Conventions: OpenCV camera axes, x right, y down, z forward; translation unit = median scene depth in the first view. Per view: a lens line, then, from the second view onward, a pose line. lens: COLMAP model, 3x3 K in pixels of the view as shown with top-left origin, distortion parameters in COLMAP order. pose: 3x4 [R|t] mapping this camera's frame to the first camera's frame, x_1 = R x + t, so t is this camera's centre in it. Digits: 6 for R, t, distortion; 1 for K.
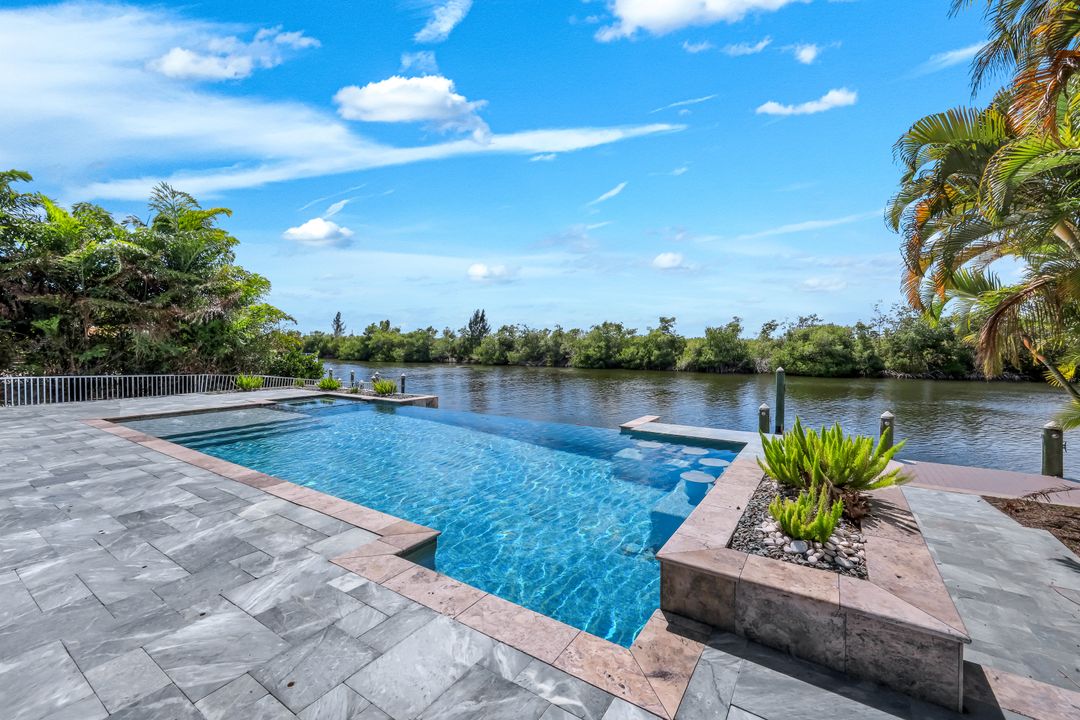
lens RADIAL K [[435.0, 0, 540.0], [0, 435.0, 360.0], [0, 0, 1]] dist [0.001598, -0.000714]
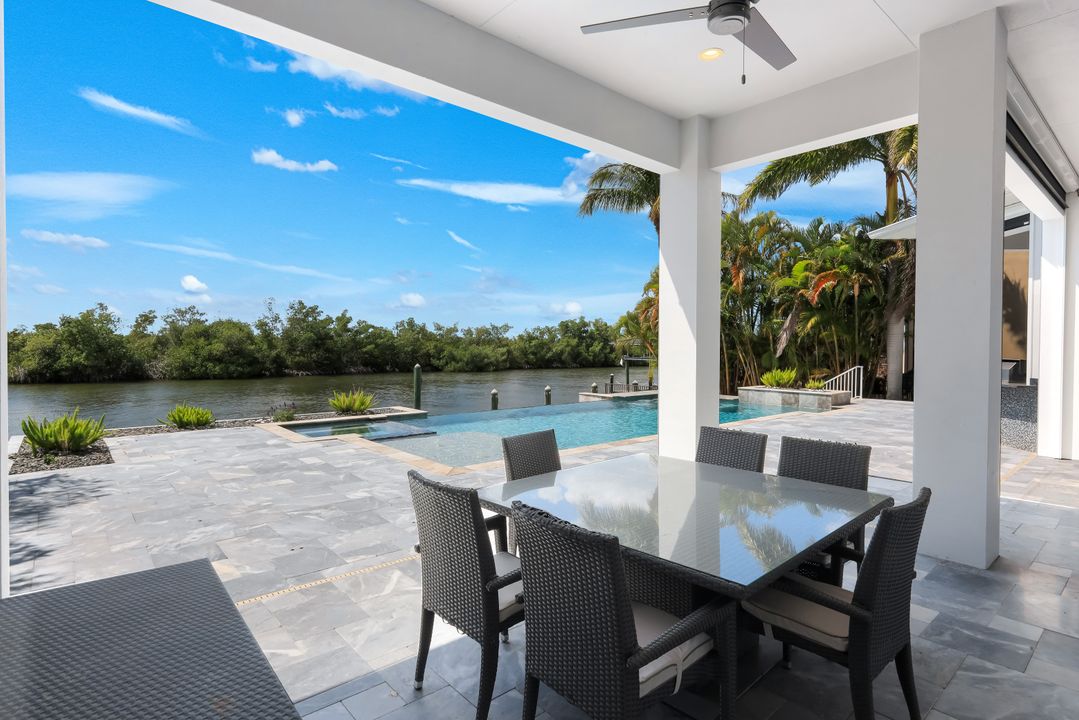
lens RADIAL K [[546.5, 0, 537.5], [0, 546.5, 365.2], [0, 0, 1]] dist [-0.000001, 0.000350]
pose [[0.276895, -0.035288, 0.960252, -0.276540], [0.020951, 0.999310, 0.030682, -0.012300], [-0.960672, 0.011623, 0.277443, 0.092417]]
